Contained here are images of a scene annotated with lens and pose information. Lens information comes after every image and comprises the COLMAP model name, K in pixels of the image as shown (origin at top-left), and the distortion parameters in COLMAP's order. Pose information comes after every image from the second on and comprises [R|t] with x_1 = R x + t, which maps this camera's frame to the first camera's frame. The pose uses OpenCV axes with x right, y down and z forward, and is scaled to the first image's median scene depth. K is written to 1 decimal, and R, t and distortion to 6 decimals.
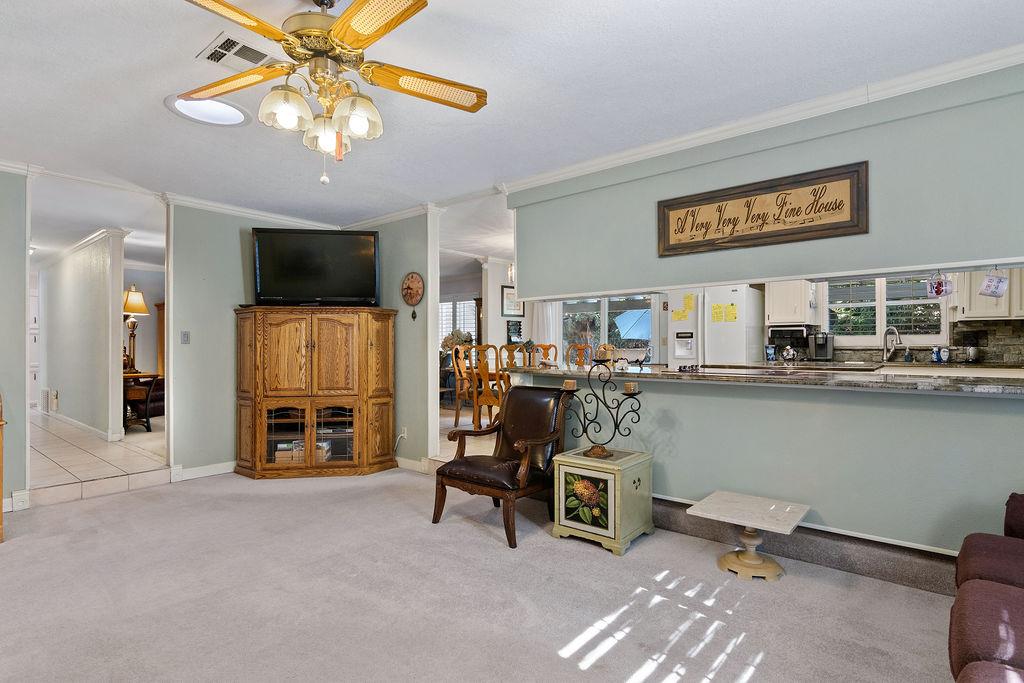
lens RADIAL K [[519.3, 0, 512.3], [0, 519.3, 347.9], [0, 0, 1]] dist [-0.002247, 0.001126]
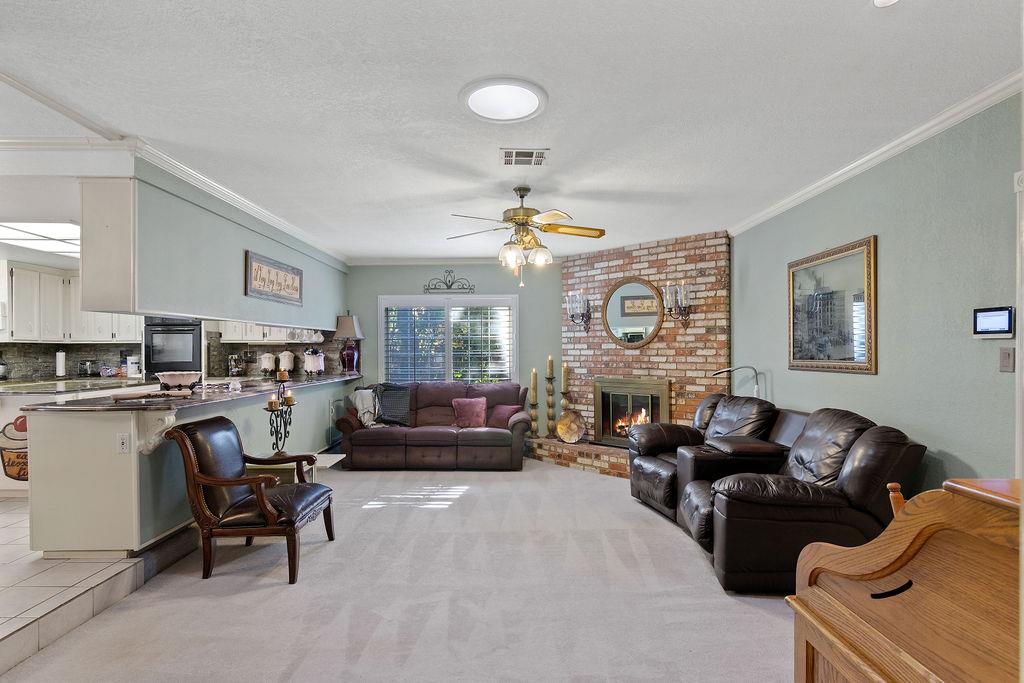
lens RADIAL K [[519.3, 0, 514.2], [0, 519.3, 351.1], [0, 0, 1]] dist [-0.002247, 0.001126]
pose [[-0.639464, 0.001213, 0.768820, -1.071765], [0.008241, 0.999952, 0.005277, -0.044859], [-0.768777, 0.009711, -0.639443, 1.303956]]
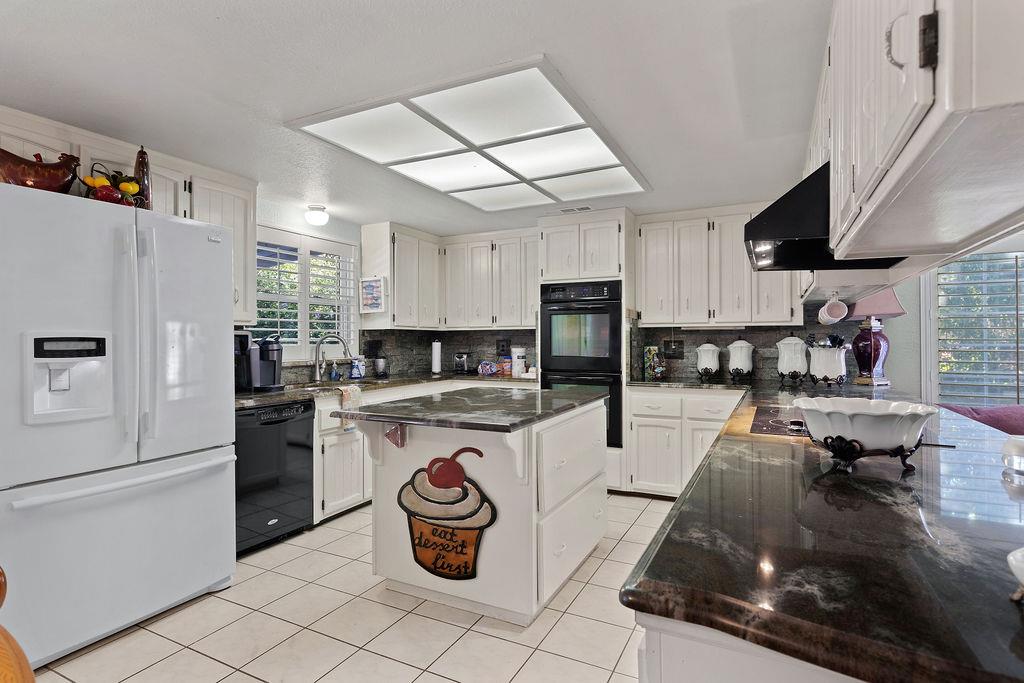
lens RADIAL K [[519.3, 0, 513.6], [0, 519.3, 335.7], [0, 0, 1]] dist [-0.002247, 0.001126]
pose [[-0.213110, 0.011653, 0.976959, -0.053534], [0.010777, 0.999896, -0.009576, -0.046011], [-0.976969, 0.008488, -0.213213, 1.465960]]
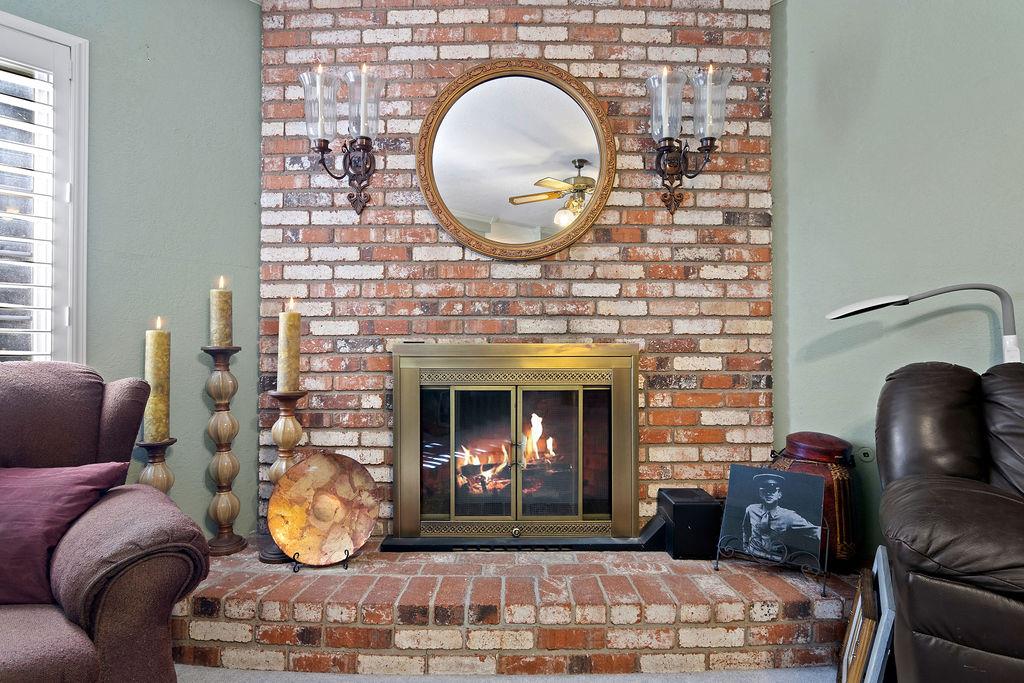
lens RADIAL K [[519.3, 0, 507.3], [0, 519.3, 351.3], [0, 0, 1]] dist [-0.002247, 0.001126]
pose [[-0.995058, 0.000433, 0.099292, -0.023002], [0.000271, 0.999999, -0.001646, 0.069993], [-0.099293, -0.001611, -0.995057, 0.495261]]
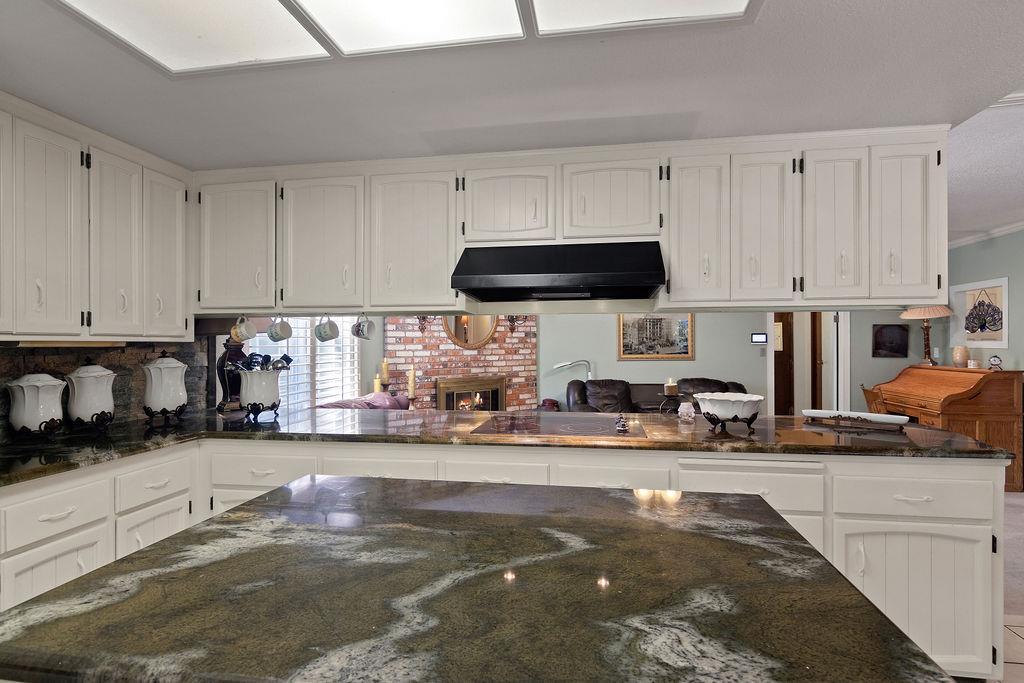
lens RADIAL K [[519.3, 0, 508.7], [0, 519.3, 348.6], [0, 0, 1]] dist [-0.002247, 0.001126]
pose [[-0.870604, 0.011912, -0.491841, 0.844217], [0.004829, 0.999866, 0.015669, -0.071719], [0.491962, 0.011266, -0.870544, 1.595112]]
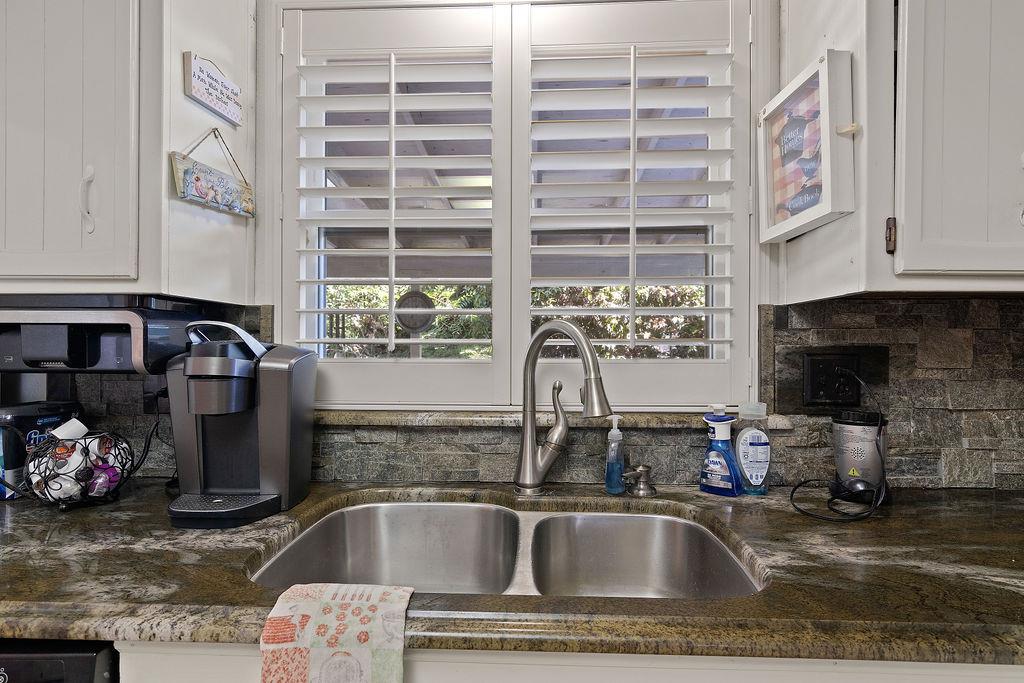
lens RADIAL K [[519.3, 0, 510.0], [0, 519.3, 345.3], [0, 0, 1]] dist [-0.002247, 0.001126]
pose [[0.806963, 0.003533, 0.590592, 0.974724], [-0.003883, 0.999992, -0.000677, -0.050414], [-0.590589, -0.001747, 0.806970, 1.383082]]
